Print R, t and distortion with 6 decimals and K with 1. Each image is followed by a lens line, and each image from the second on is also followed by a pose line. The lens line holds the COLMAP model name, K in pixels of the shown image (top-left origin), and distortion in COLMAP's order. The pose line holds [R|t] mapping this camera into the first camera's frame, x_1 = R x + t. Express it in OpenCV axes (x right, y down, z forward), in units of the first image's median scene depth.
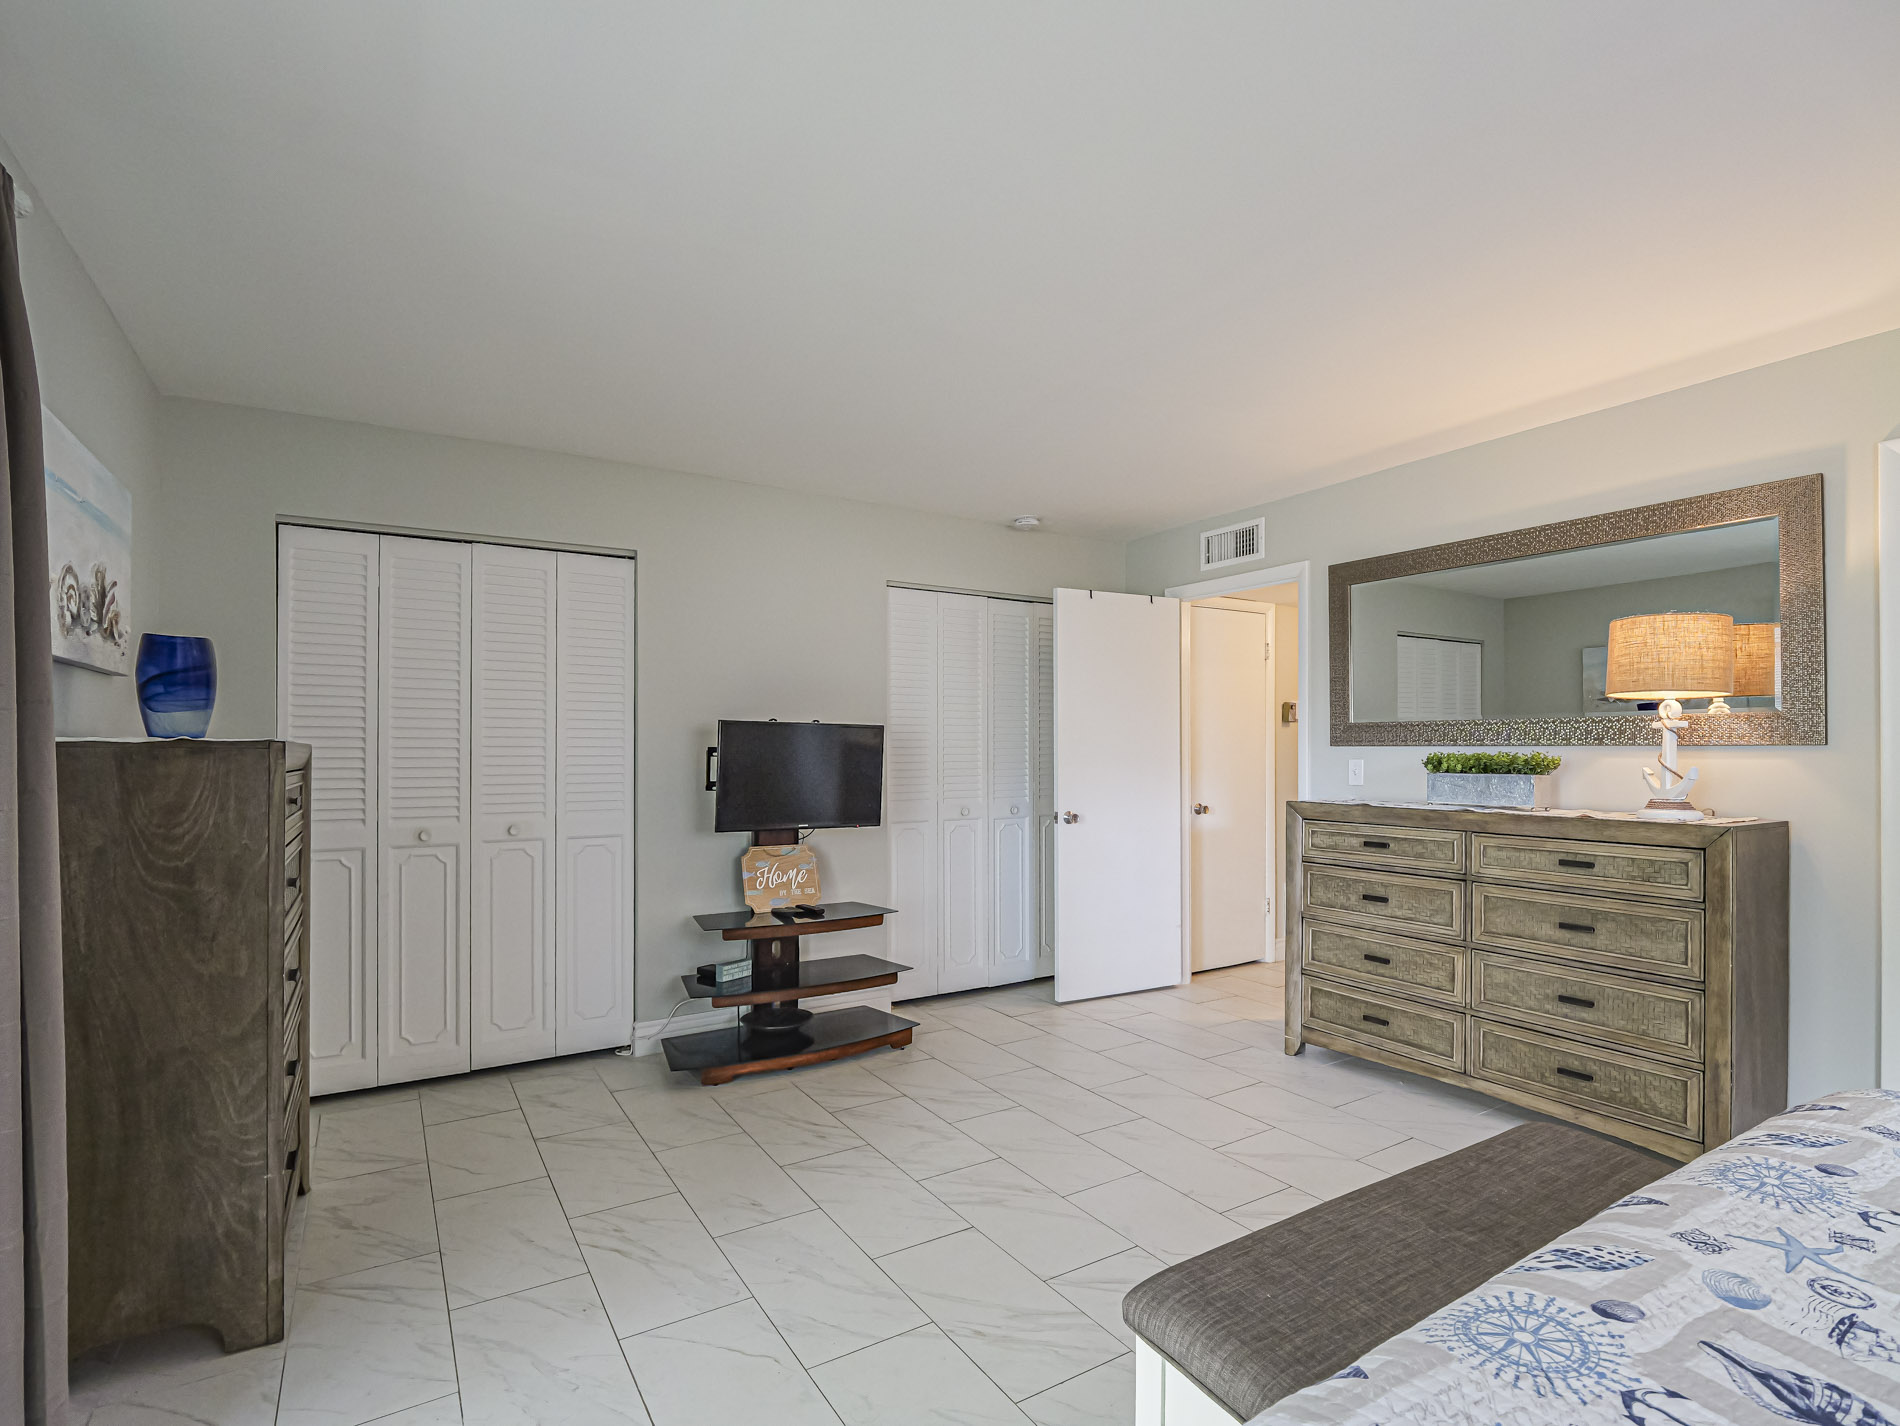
lens RADIAL K [[929.3, 0, 939.5], [0, 929.3, 726.7], [0, 0, 1]] dist [-0.020885, 0.002478]
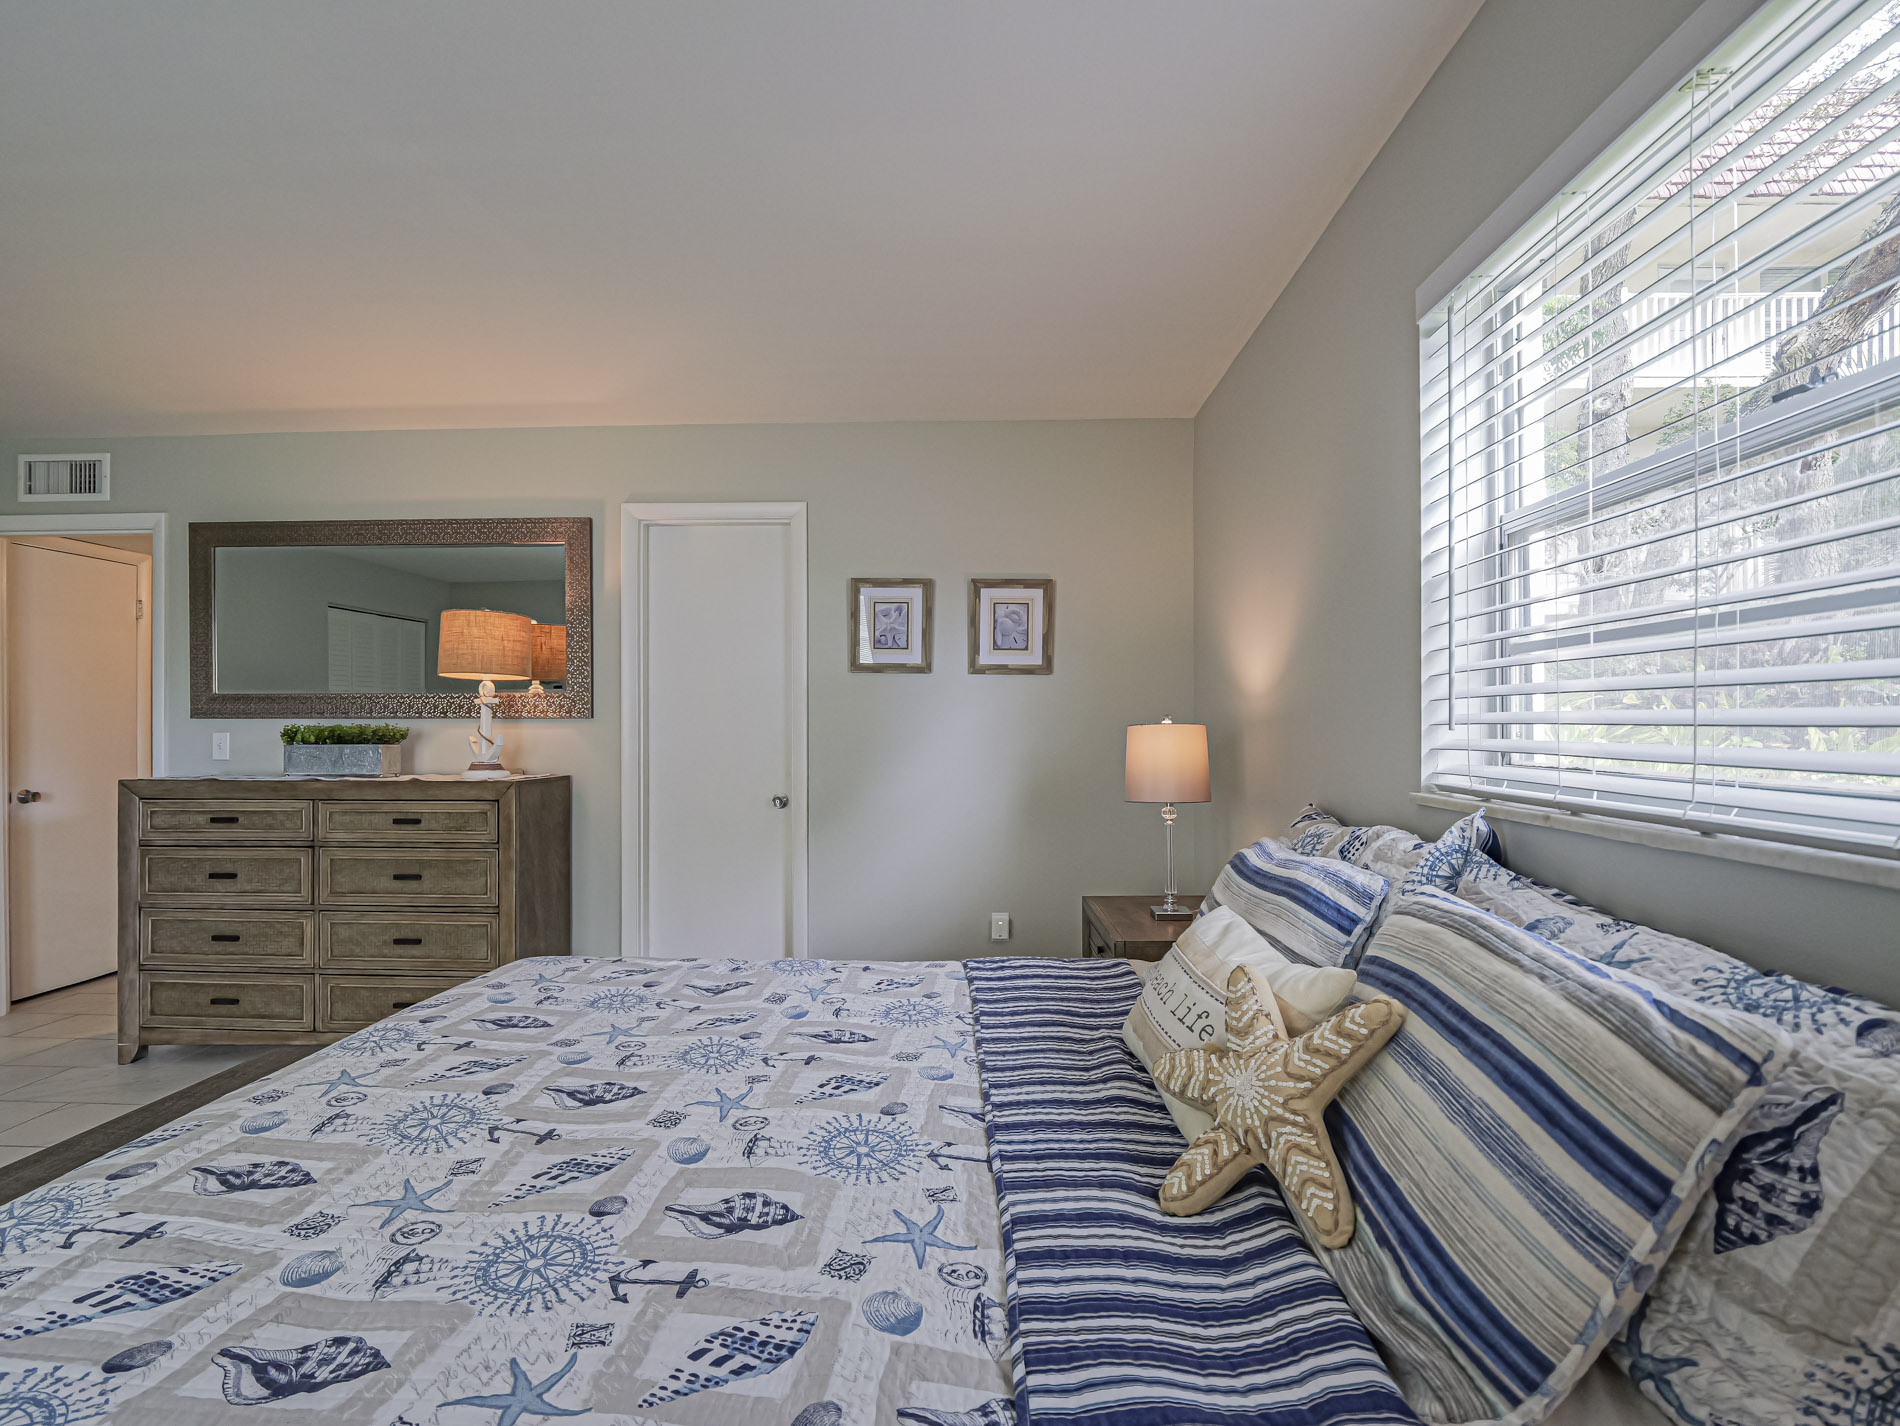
lens RADIAL K [[929.3, 0, 951.5], [0, 929.3, 724.3], [0, 0, 1]] dist [-0.020885, 0.002478]
pose [[0.549133, -0.001866, 0.835733, 0.095397], [-0.018167, 0.999735, 0.014168, -0.000118], [-0.835537, -0.022963, 0.548954, -0.172330]]
